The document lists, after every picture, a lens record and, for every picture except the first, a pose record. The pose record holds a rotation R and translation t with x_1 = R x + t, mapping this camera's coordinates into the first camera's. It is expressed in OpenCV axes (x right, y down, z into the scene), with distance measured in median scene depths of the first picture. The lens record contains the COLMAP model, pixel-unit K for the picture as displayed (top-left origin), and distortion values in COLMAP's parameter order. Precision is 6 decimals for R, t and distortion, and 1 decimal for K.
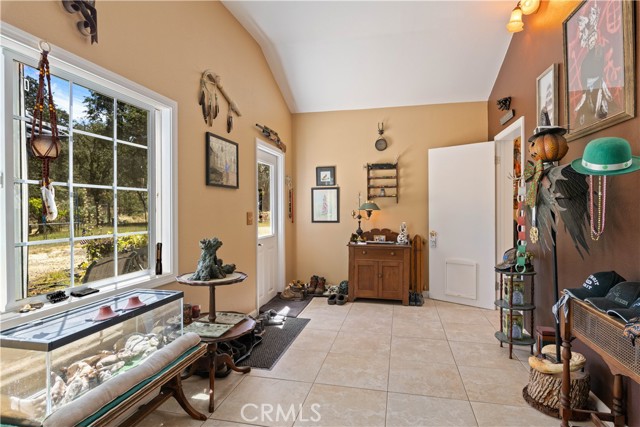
lens RADIAL K [[347.1, 0, 319.1], [0, 347.1, 214.0], [0, 0, 1]] dist [0.002142, 0.000246]
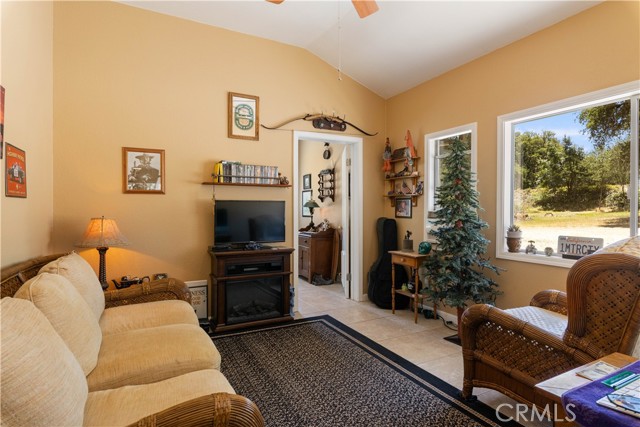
lens RADIAL K [[347.1, 0, 319.8], [0, 347.1, 211.5], [0, 0, 1]] dist [0.002142, 0.000246]
pose [[0.661468, 0.010175, -0.749904, 1.090816], [-0.003248, 0.999937, 0.010703, -0.010655], [0.749966, -0.004644, 0.661460, 0.162912]]
